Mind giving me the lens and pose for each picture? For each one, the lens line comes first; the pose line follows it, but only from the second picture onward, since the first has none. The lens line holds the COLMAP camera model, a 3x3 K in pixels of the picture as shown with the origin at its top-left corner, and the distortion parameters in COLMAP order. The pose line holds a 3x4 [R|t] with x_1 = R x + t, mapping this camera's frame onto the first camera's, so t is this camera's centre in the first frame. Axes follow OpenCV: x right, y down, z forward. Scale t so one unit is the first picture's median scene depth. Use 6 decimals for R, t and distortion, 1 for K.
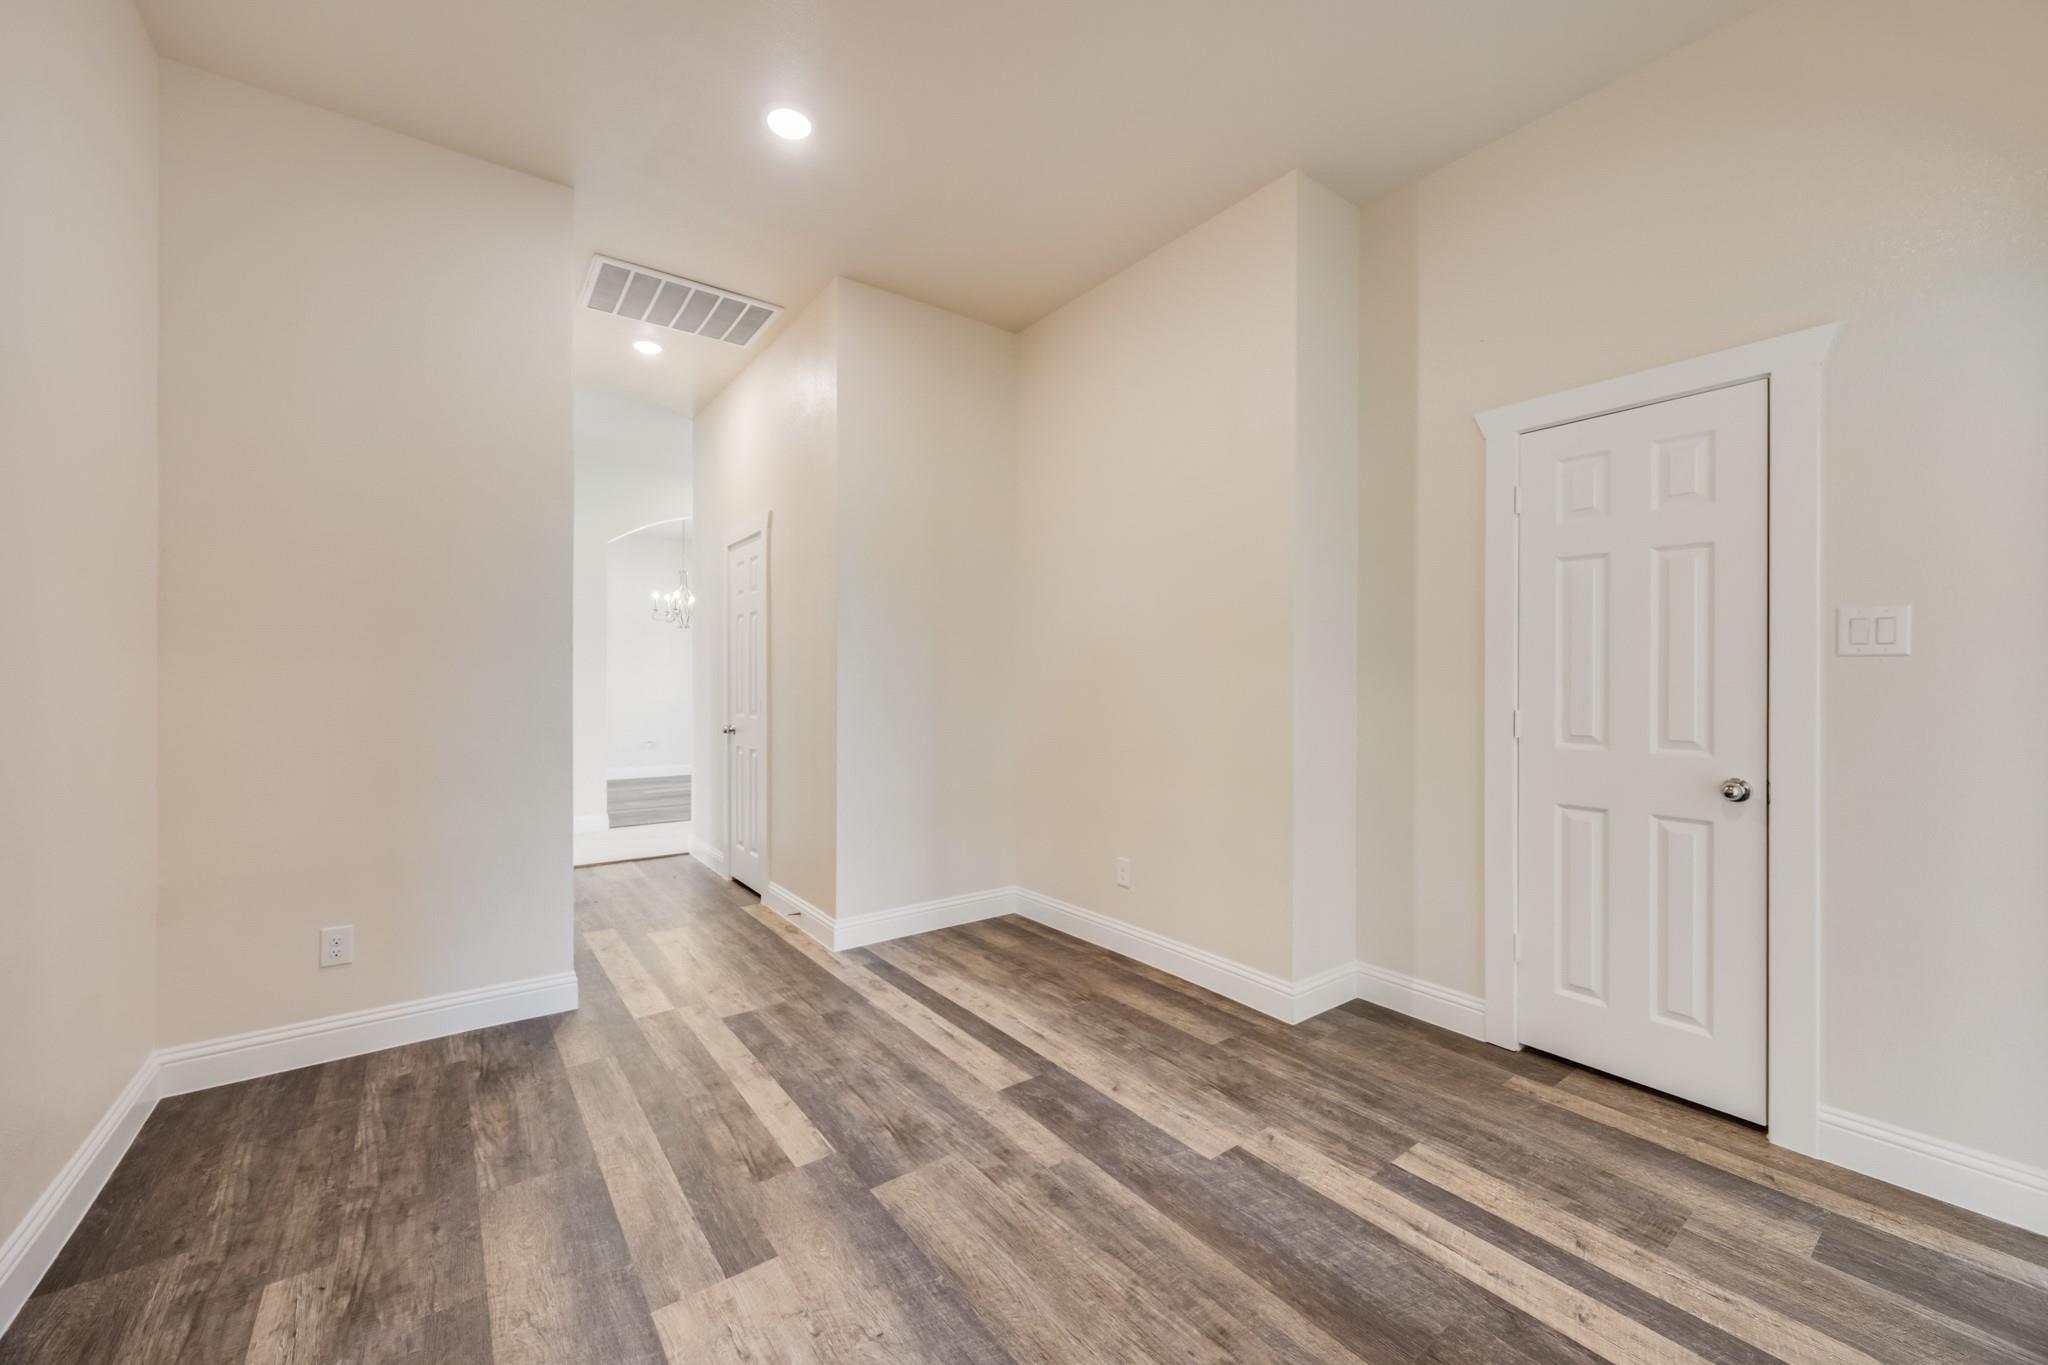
lens RADIAL K [[787.9, 0, 1026.7], [0, 787.9, 675.6], [0, 0, 1]] dist [0.000235, 0.000200]
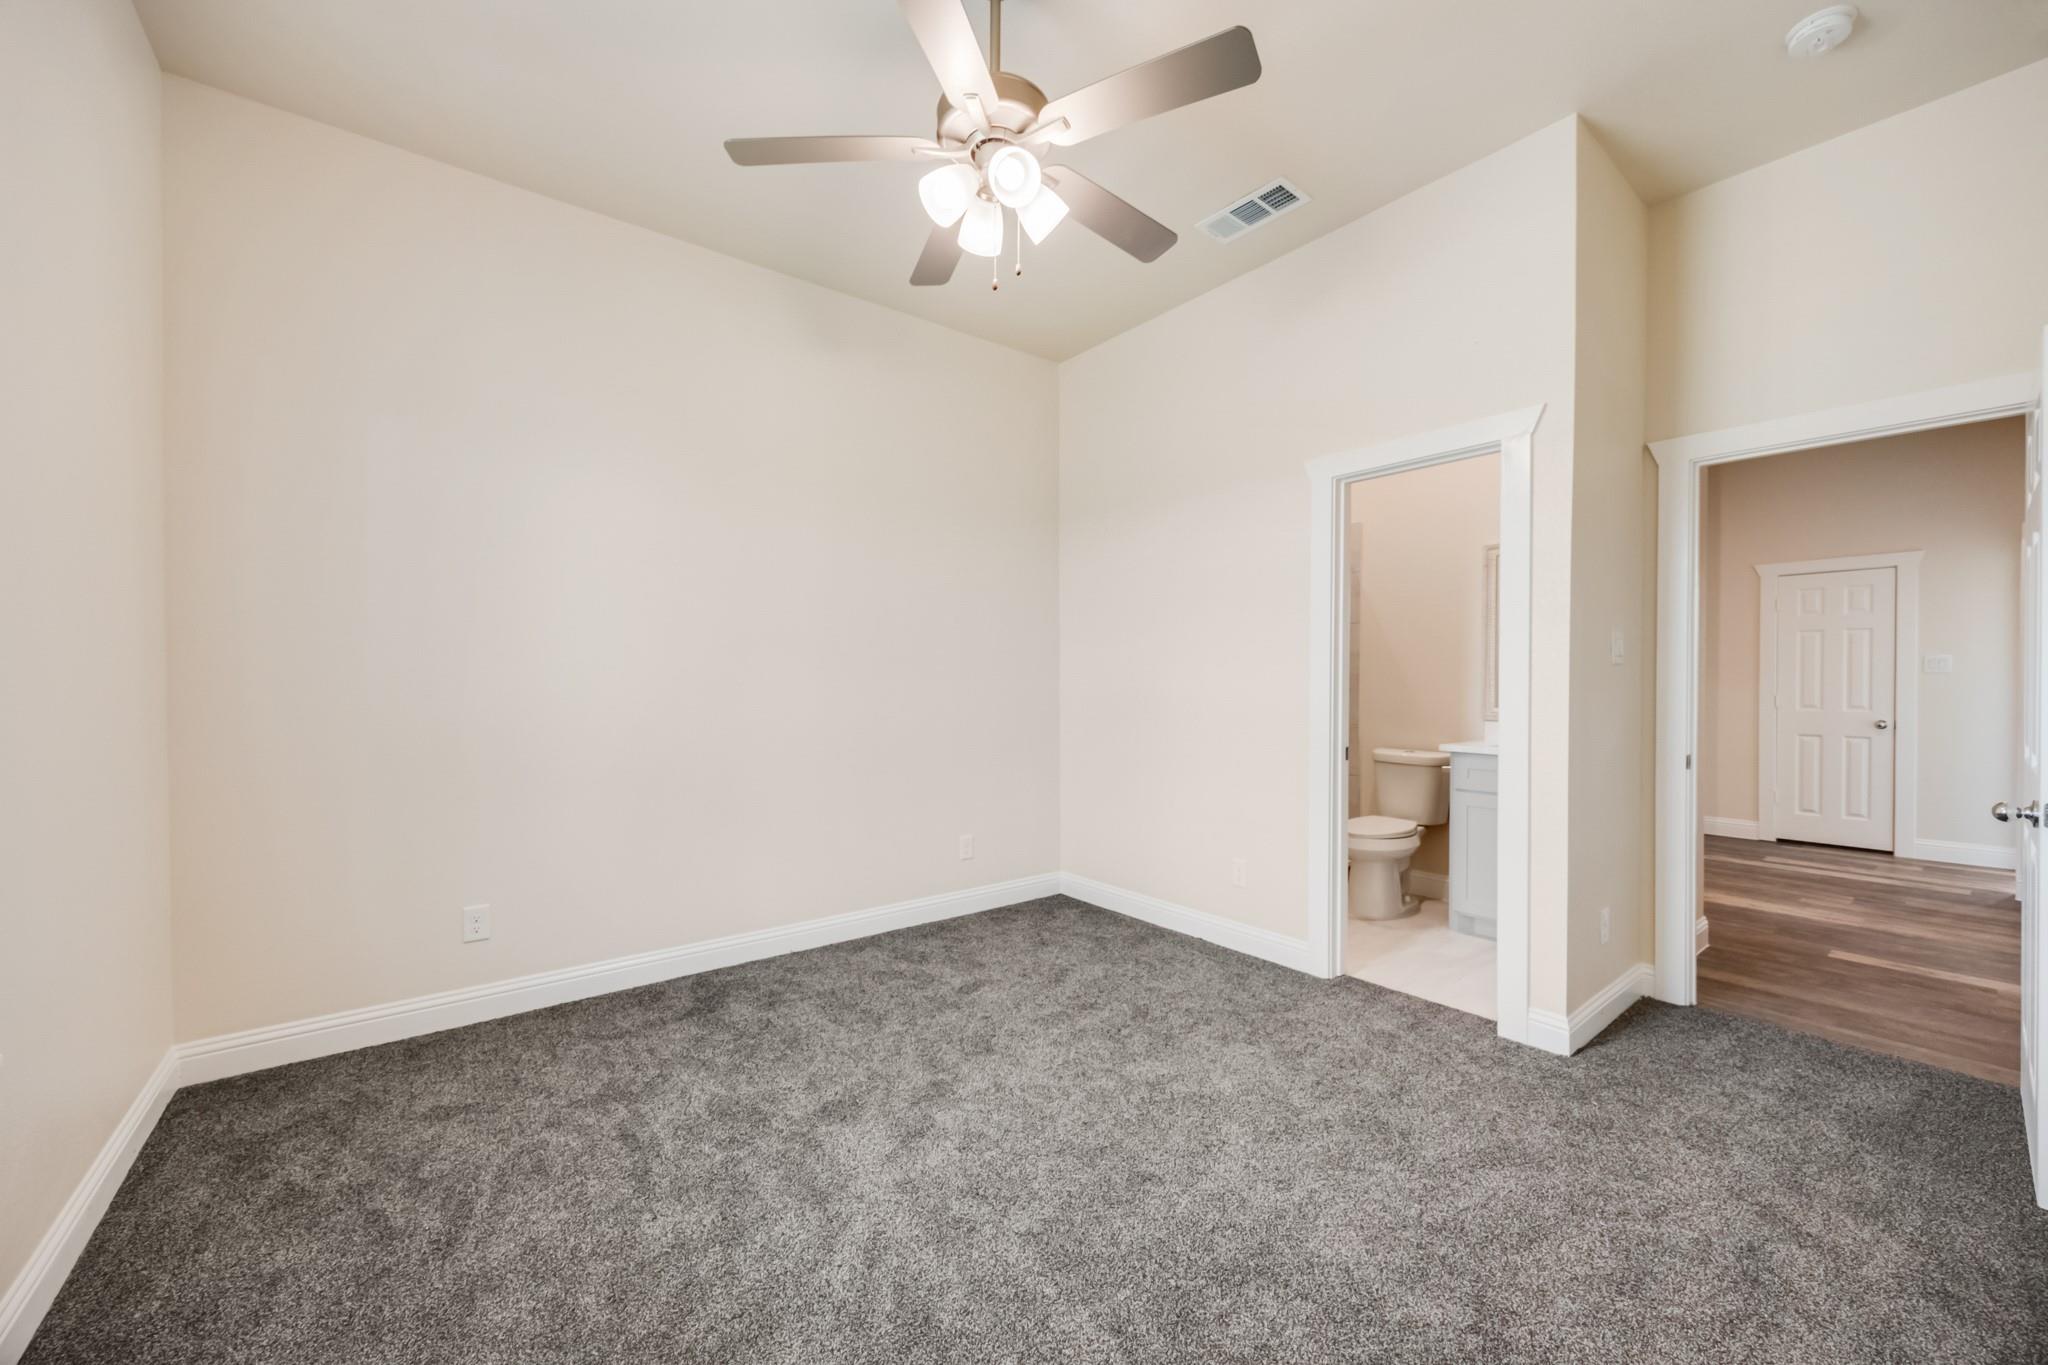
lens RADIAL K [[769.6, 0, 1024.0], [0, 769.6, 682.5], [0, 0, 1]] dist [-0.000374, -0.000007]
pose [[0.999568, 0.000164, 0.029404, -1.786974], [-0.000346, 0.999981, 0.006185, -0.006317], [-0.029402, -0.006192, 0.999548, -1.295418]]
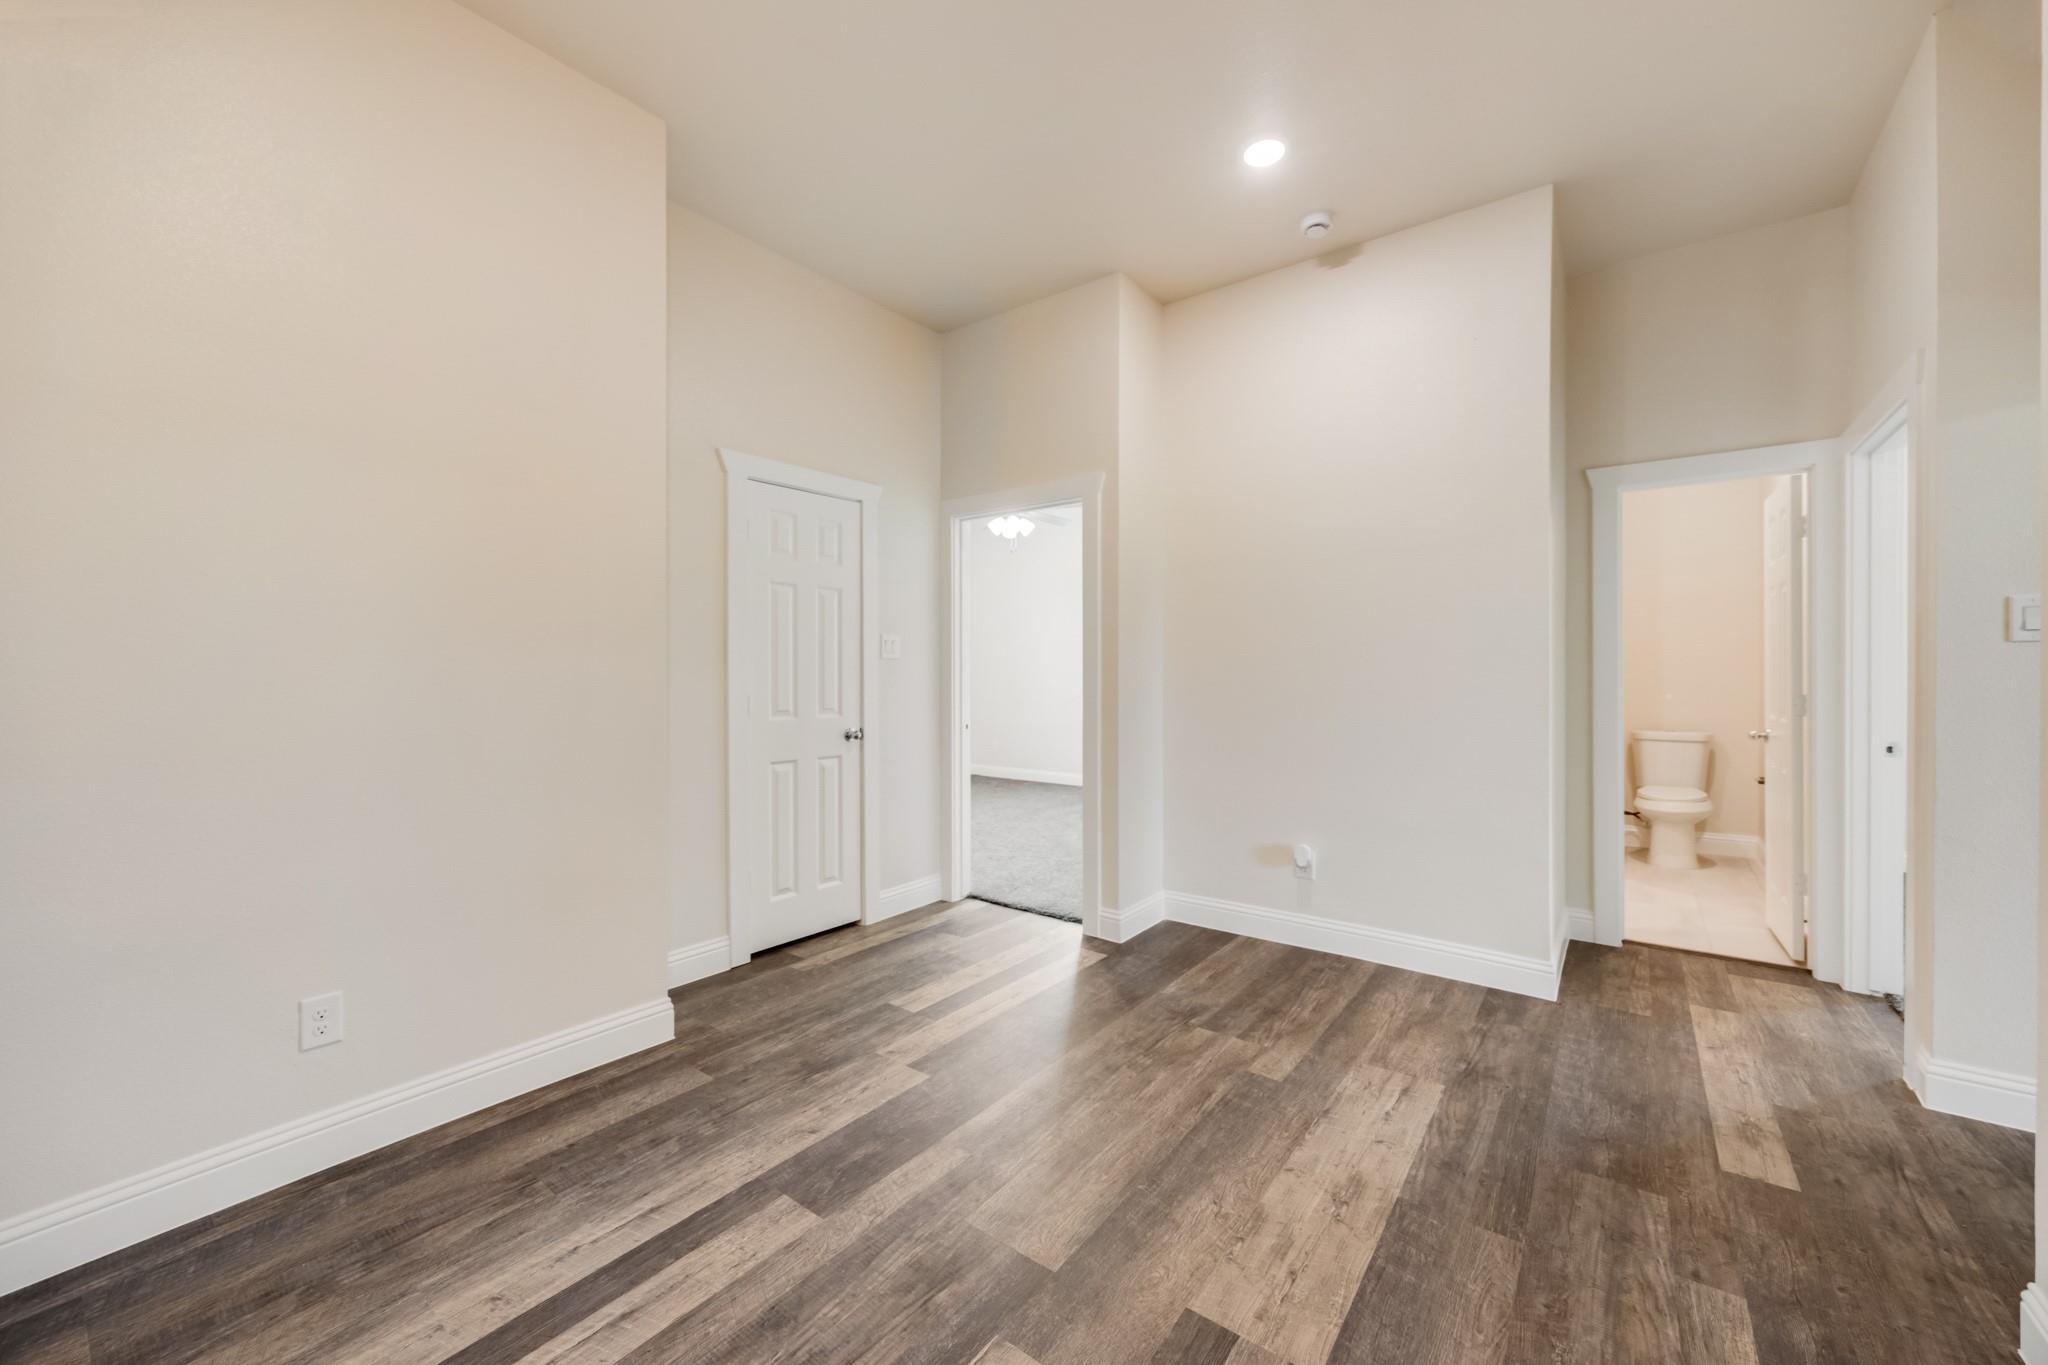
lens RADIAL K [[787.9, 0, 1026.7], [0, 787.9, 675.6], [0, 0, 1]] dist [0.000235, 0.000200]
pose [[-0.270230, -0.003835, 0.962788, -0.775202], [-0.003343, 0.999990, 0.003044, 0.008330], [-0.962790, -0.002396, -0.270240, 0.974319]]
